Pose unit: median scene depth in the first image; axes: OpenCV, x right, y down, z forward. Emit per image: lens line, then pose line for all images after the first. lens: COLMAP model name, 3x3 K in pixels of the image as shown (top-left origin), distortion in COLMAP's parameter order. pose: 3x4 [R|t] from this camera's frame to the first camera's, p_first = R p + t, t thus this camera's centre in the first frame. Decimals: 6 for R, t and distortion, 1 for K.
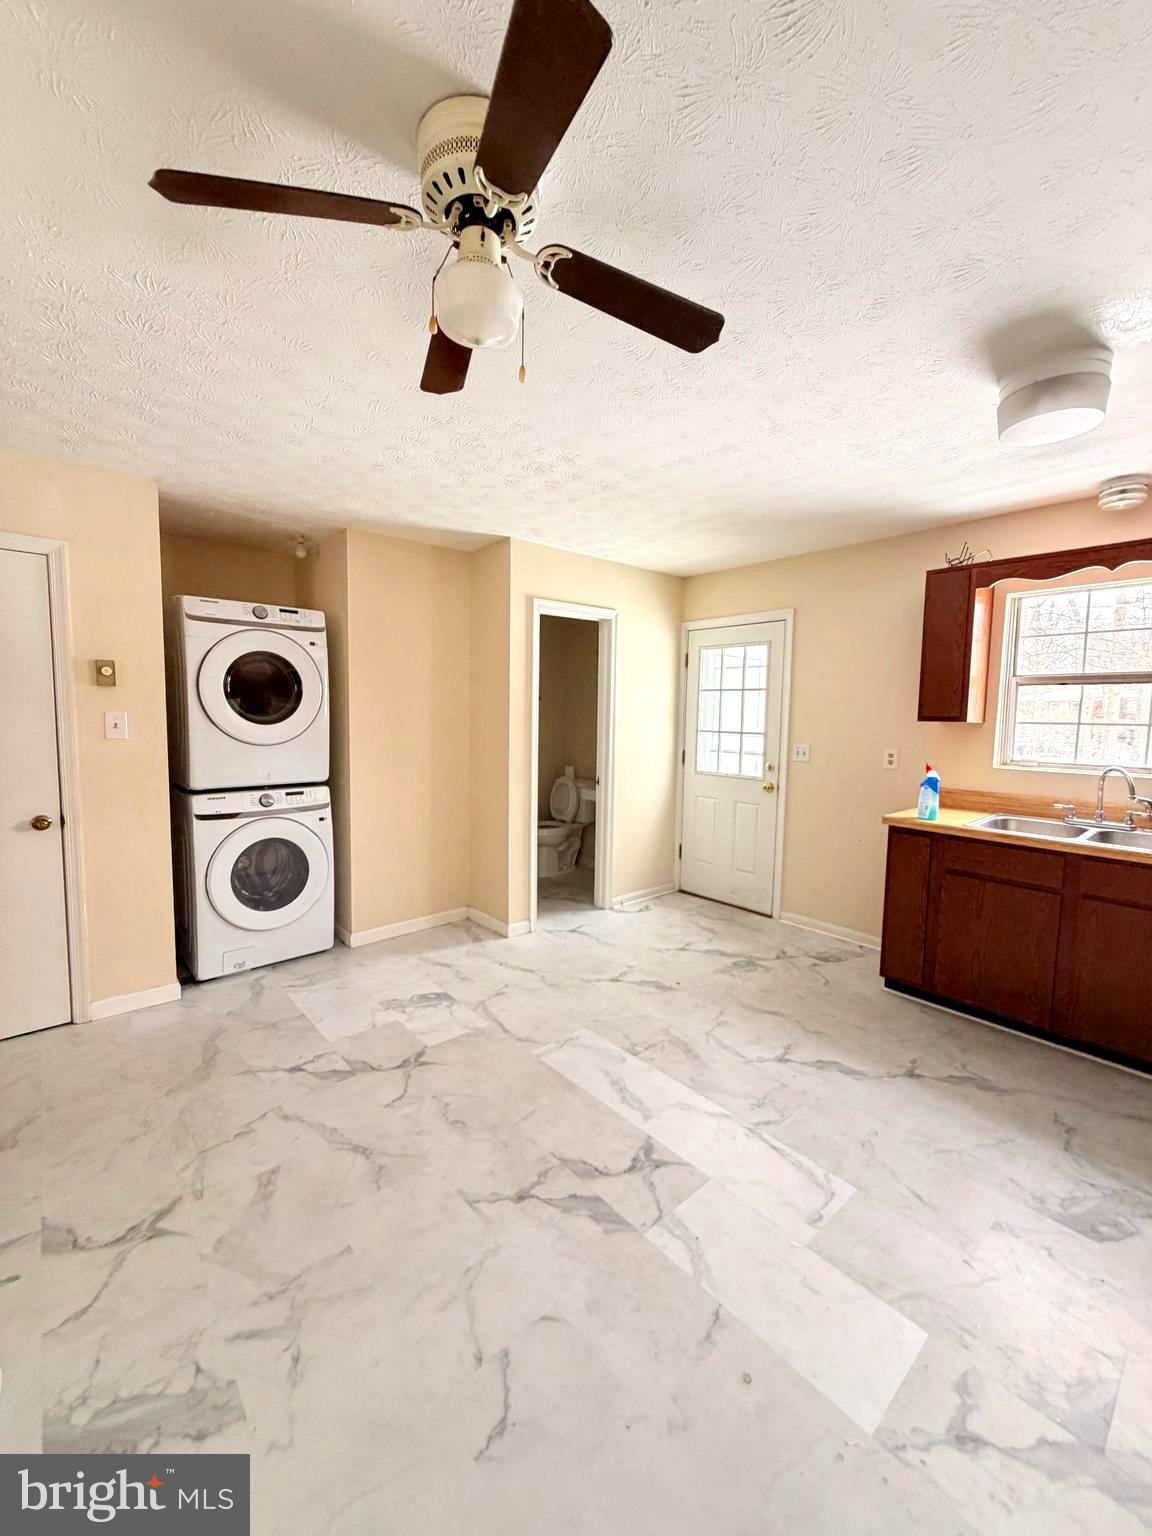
lens RADIAL K [[611.1, 0, 570.8], [0, 611.1, 754.2], [0, 0, 1]] dist [-0.000143, 0.000058]
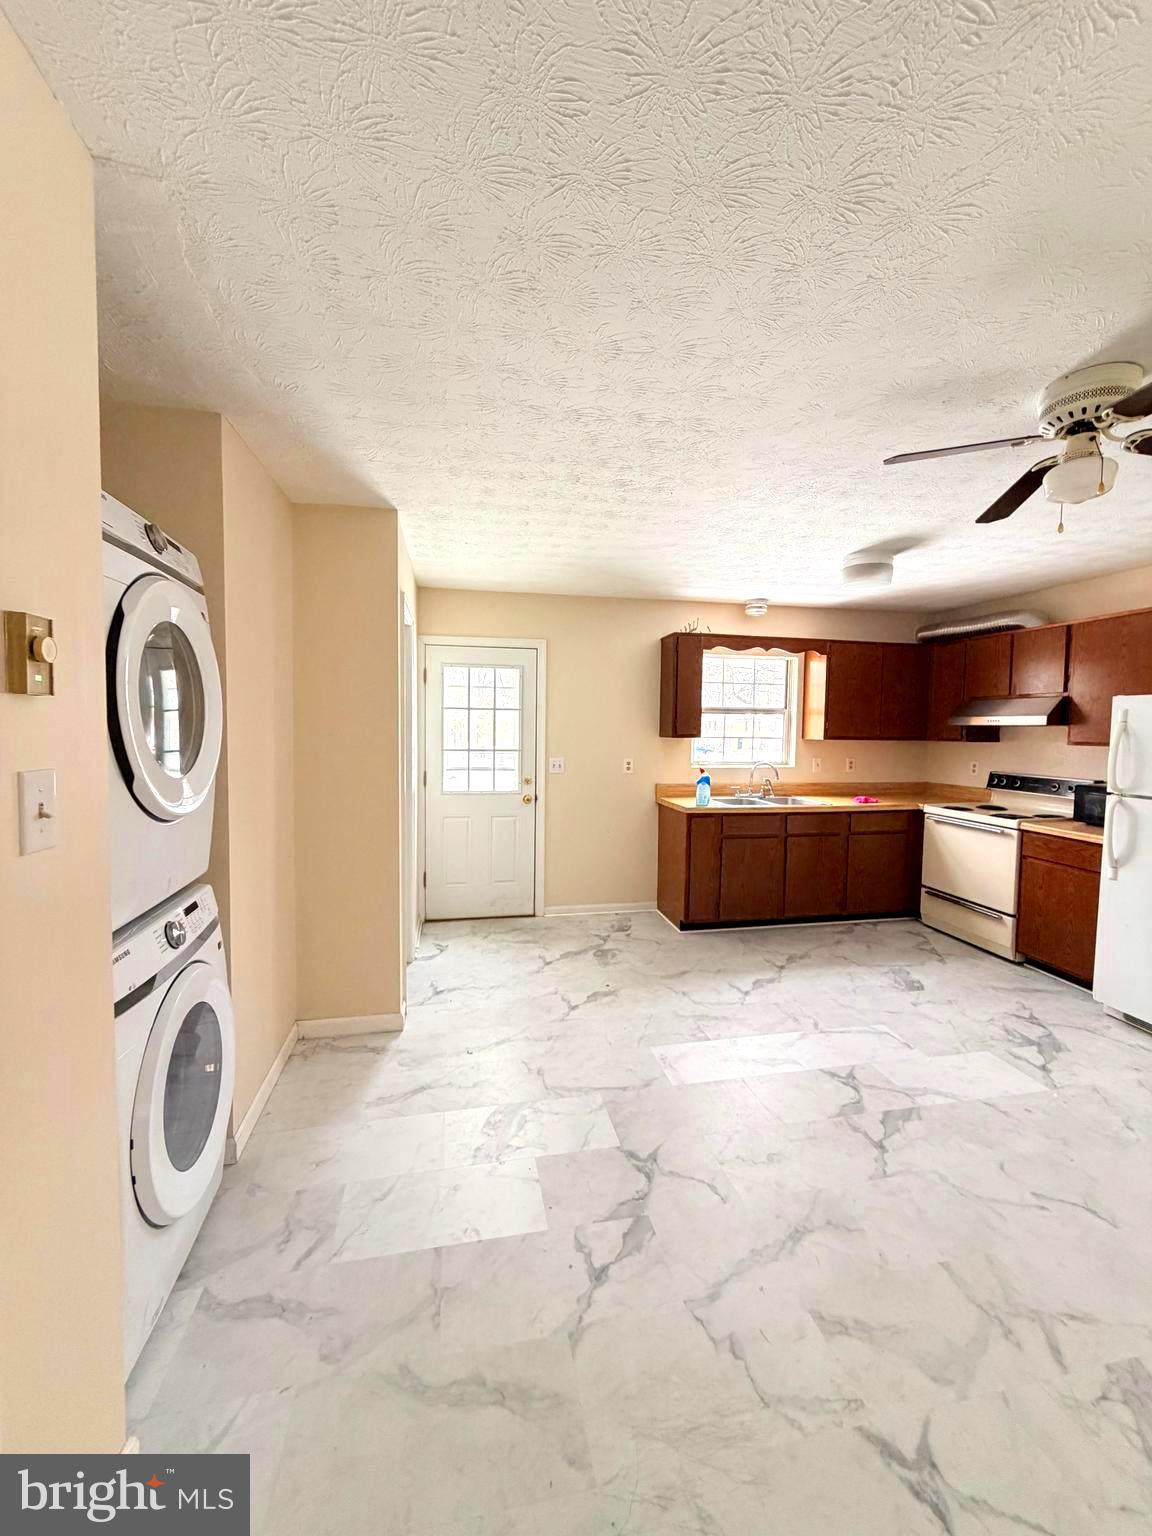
lens RADIAL K [[611.1, 0, 578.0], [0, 611.1, 757.5], [0, 0, 1]] dist [-0.000143, 0.000058]
pose [[0.492816, -0.050547, 0.868664, -1.021374], [0.055872, 0.998089, 0.026380, -0.077916], [-0.868338, 0.035533, 0.494699, 0.662226]]
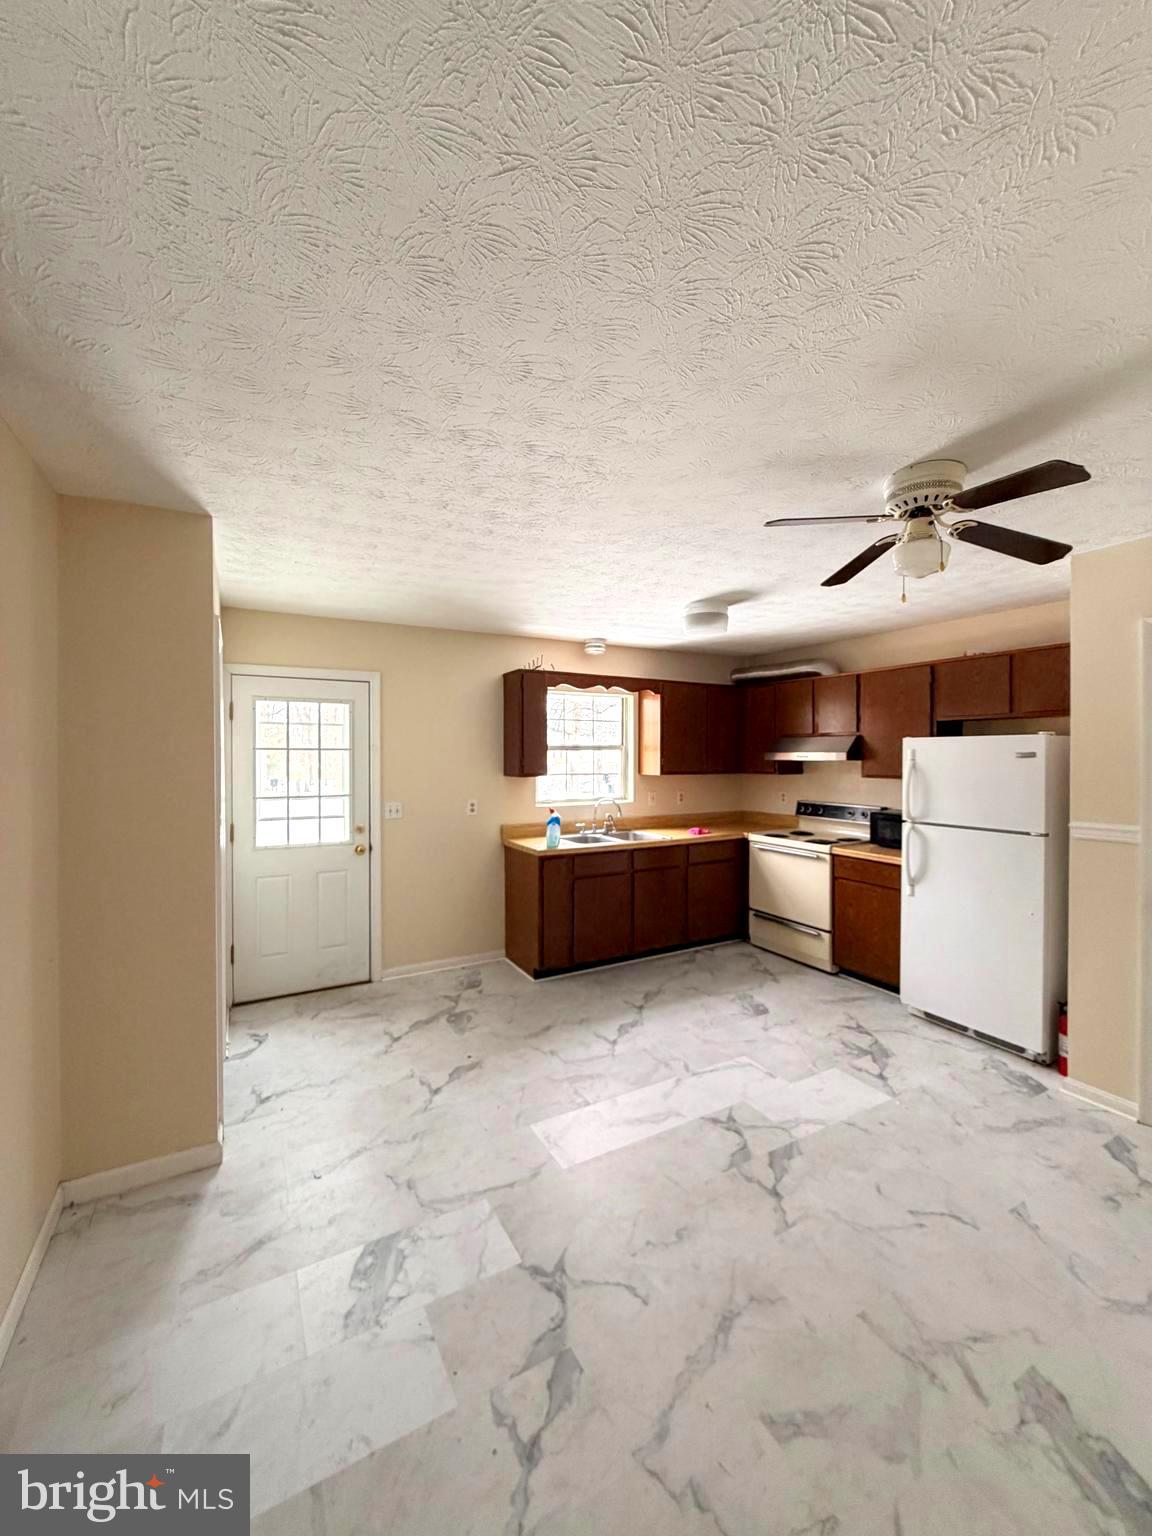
lens RADIAL K [[611.1, 0, 577.5], [0, 611.1, 758.3], [0, 0, 1]] dist [-0.000143, 0.000058]
pose [[0.204251, -0.018407, 0.978746, -0.981320], [0.072240, 0.997380, 0.003682, -0.123255], [-0.976250, 0.069952, 0.205045, 0.794913]]
